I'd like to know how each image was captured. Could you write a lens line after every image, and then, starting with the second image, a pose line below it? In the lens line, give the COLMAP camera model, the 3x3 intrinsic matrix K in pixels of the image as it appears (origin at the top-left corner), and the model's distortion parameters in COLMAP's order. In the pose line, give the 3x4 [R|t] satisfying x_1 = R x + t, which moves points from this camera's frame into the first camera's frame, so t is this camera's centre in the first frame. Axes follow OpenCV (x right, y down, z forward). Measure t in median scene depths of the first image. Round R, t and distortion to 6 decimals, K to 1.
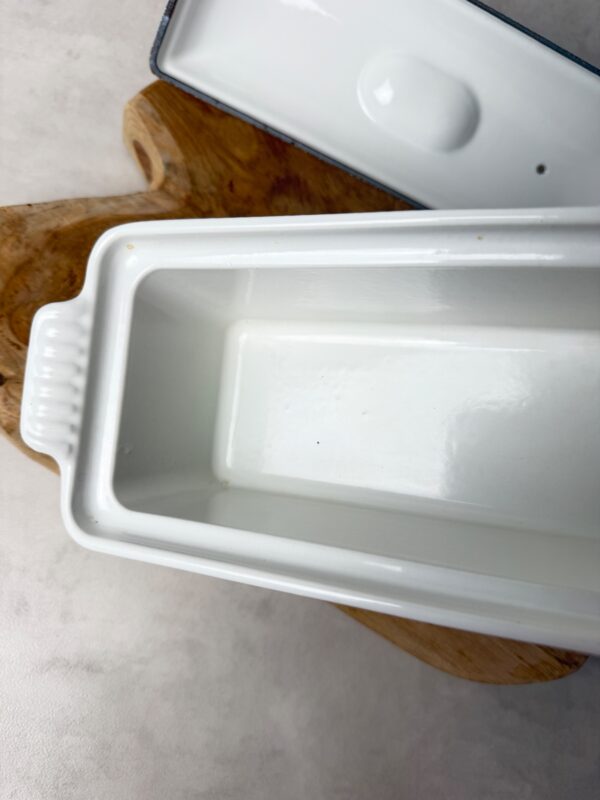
lens RADIAL K [[597.9, 0, 300.9], [0, 597.9, 380.5], [0, 0, 1]] dist [-0.088266, 0.046937]
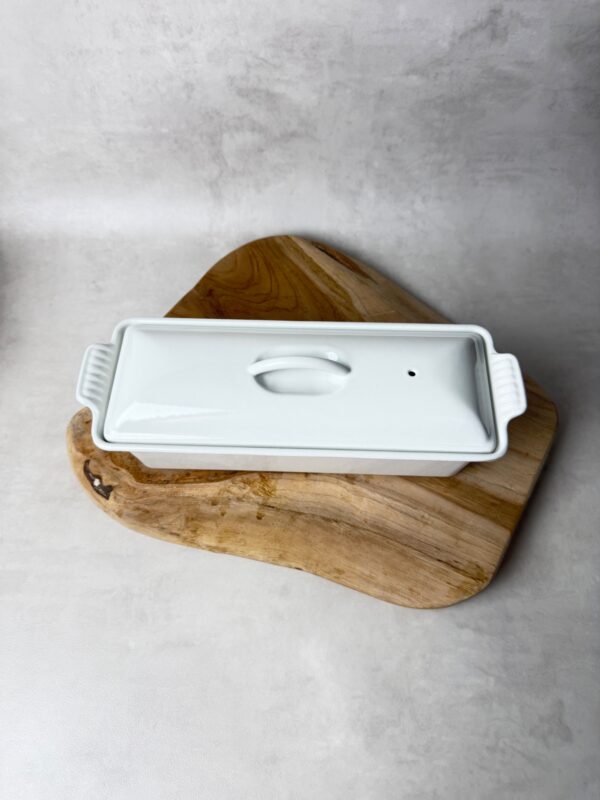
lens RADIAL K [[566.3, 0, 302.6], [0, 566.3, 389.6], [0, 0, 1]] dist [0.032259, -0.091298]
pose [[0.952556, -0.282944, -0.112161, 0.318210], [0.246900, 0.933826, -0.258862, 0.287241], [0.177982, 0.218888, 0.959380, -0.615669]]
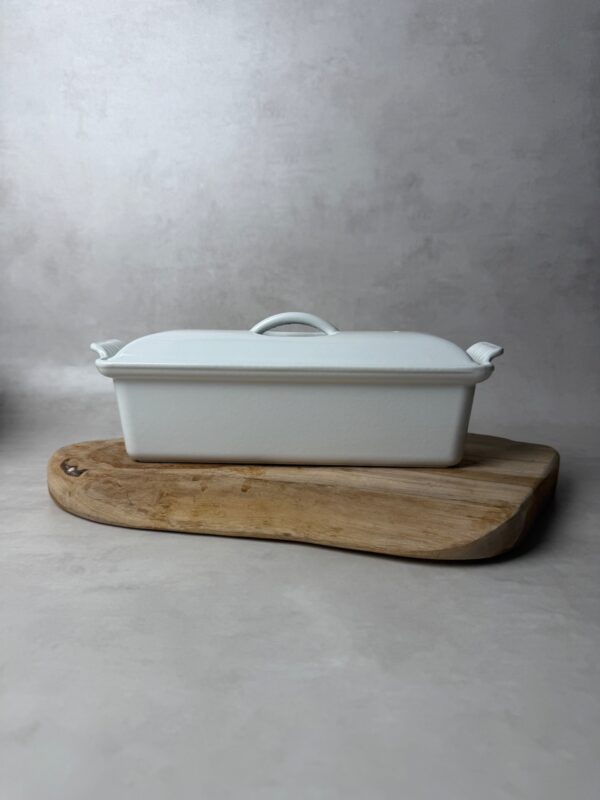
lens RADIAL K [[557.5, 0, 308.7], [0, 557.5, 400.8], [0, 0, 1]] dist [0.083236, -0.233960]
pose [[0.956405, -0.256991, 0.138728, -0.059073], [0.238745, 0.414430, -0.878208, 1.337637], [0.168198, 0.873043, 0.457718, 0.164293]]
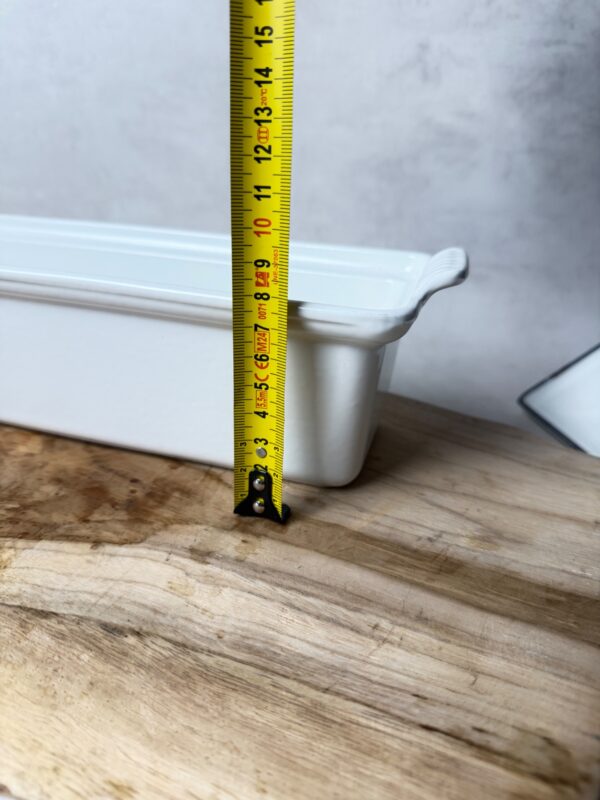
lens RADIAL K [[593.6, 0, 310.1], [0, 593.6, 397.5], [0, 0, 1]] dist [-0.066735, 0.023547]
pose [[0.958533, -0.260801, 0.114878, 0.287363], [0.255108, 0.605585, -0.753782, 0.584324], [0.127019, 0.751831, 0.647006, 0.444380]]
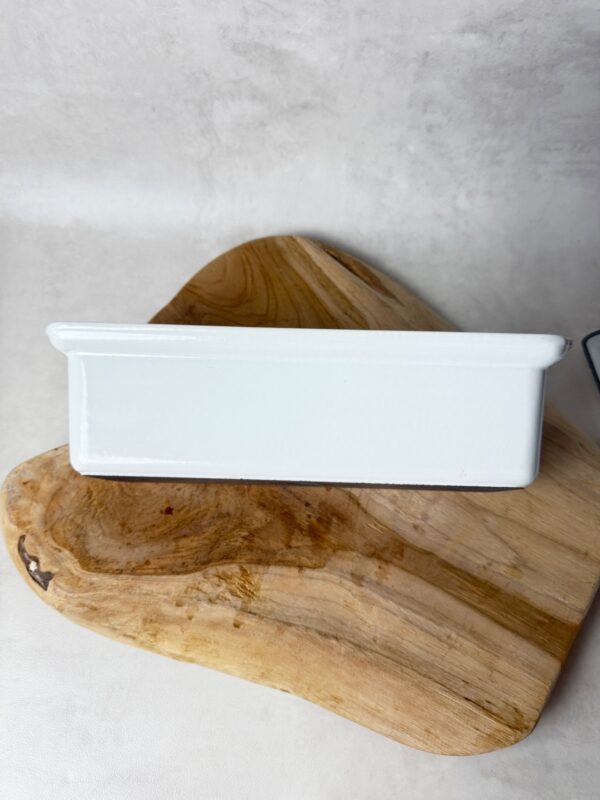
lens RADIAL K [[583.1, 0, 304.9], [0, 583.1, 400.1], [0, 0, 1]] dist [-0.065908, 0.039174]
pose [[0.962188, -0.229431, -0.146816, 0.359681], [0.202201, 0.962777, -0.179375, -0.033474], [0.182505, 0.142906, 0.972764, -0.294561]]
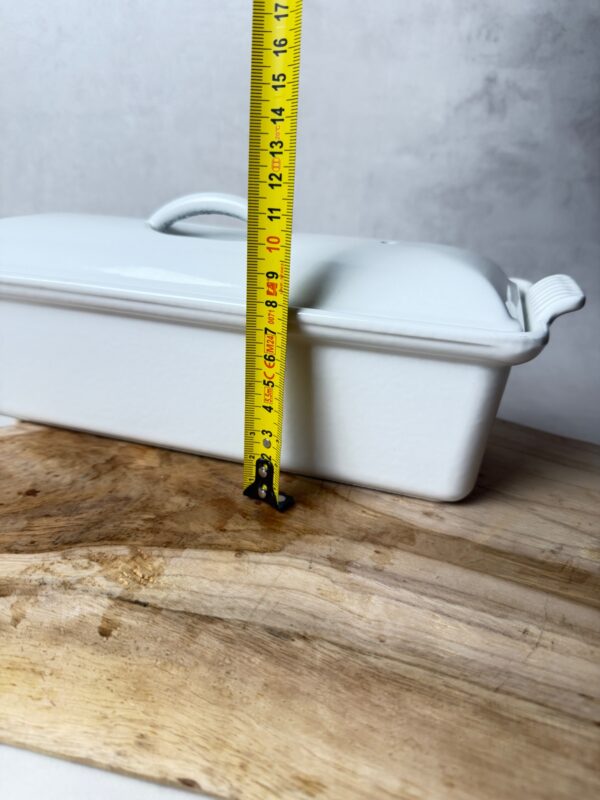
lens RADIAL K [[593.6, 0, 310.1], [0, 593.6, 397.5], [0, 0, 1]] dist [-0.066735, 0.023547]
pose [[0.962572, -0.247829, 0.109710, 0.130203], [0.238434, 0.581877, -0.777540, 0.576873], [0.128859, 0.774596, 0.619190, 0.402966]]
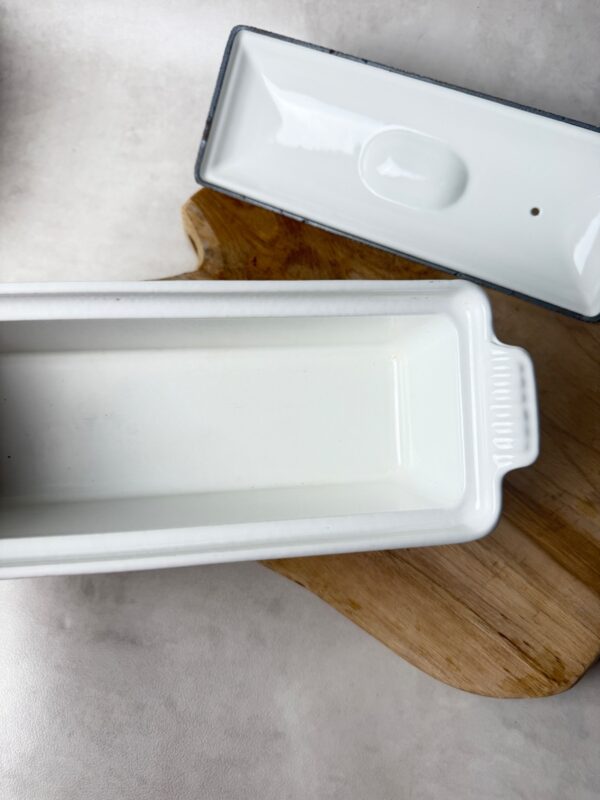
lens RADIAL K [[593.0, 0, 300.7], [0, 593.0, 395.8], [0, 0, 1]] dist [-0.049794, 0.016228]
pose [[0.953479, -0.047274, -0.297729, 0.355281], [0.014791, 0.993774, -0.110425, 0.100733], [0.301095, 0.100884, 0.948243, -0.138494]]
